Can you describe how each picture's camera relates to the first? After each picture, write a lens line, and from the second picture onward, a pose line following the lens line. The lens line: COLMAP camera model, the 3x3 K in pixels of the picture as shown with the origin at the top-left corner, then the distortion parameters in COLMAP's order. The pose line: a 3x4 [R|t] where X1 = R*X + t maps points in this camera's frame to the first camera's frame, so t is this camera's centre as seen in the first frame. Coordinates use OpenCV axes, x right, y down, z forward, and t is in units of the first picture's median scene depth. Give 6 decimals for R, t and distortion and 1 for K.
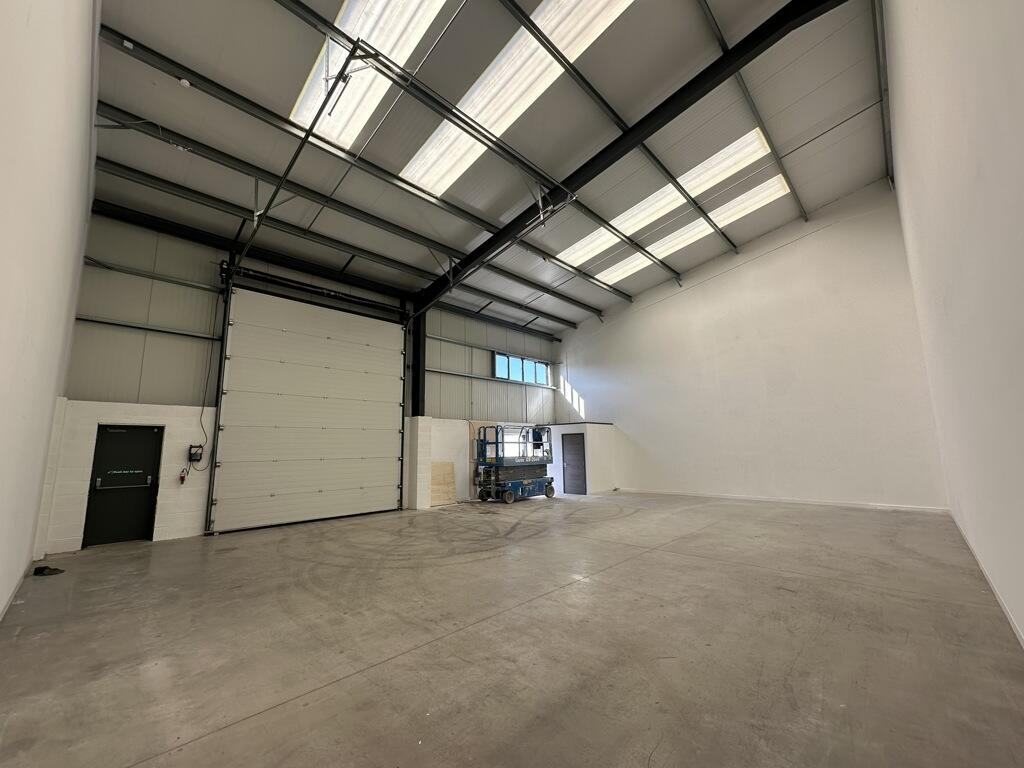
lens RADIAL K [[412.7, 0, 514.0], [0, 412.7, 383.7], [0, 0, 1]] dist [-0.000399, -0.000559]
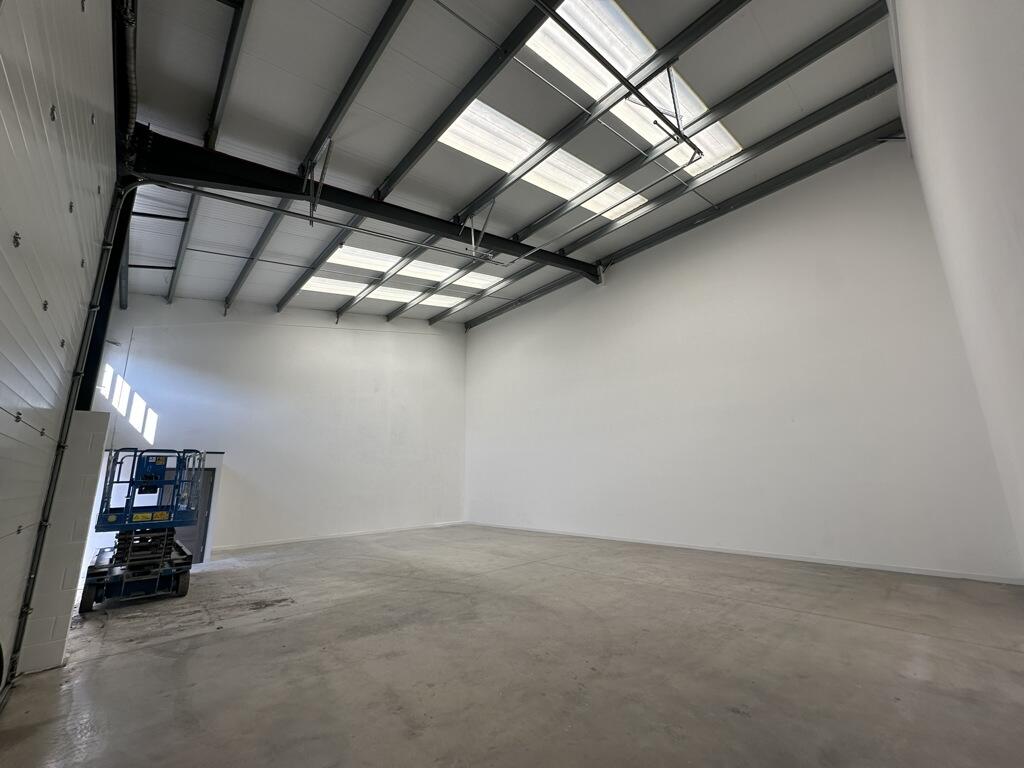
lens RADIAL K [[412.7, 0, 515.6], [0, 412.7, 383.8], [0, 0, 1]] dist [-0.000399, -0.000559]
pose [[0.050592, 0.248493, 0.967311, -0.422925], [-0.136875, 0.961138, -0.239749, 0.069424], [-0.989295, -0.120272, 0.082639, 0.402650]]
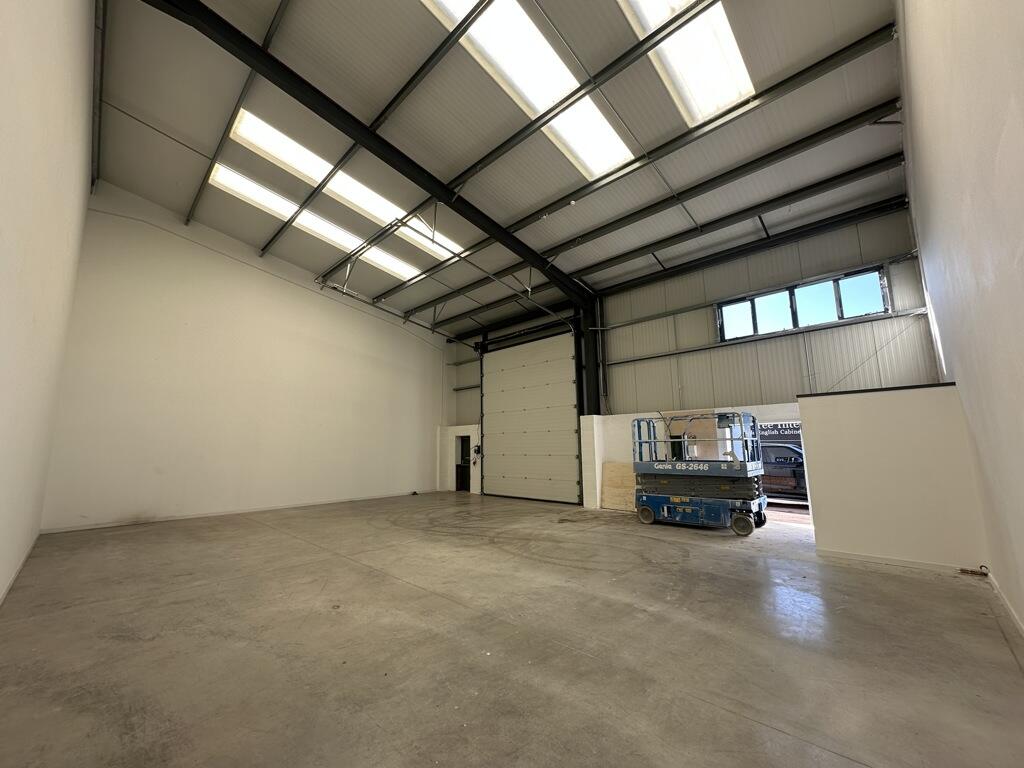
lens RADIAL K [[412.7, 0, 505.4], [0, 412.7, 386.5], [0, 0, 1]] dist [-0.000399, -0.000559]
pose [[-0.016283, -0.131990, -0.991117, 0.839816], [0.163926, 0.977484, -0.132868, 0.119170], [0.986338, -0.164633, 0.005720, 0.873528]]
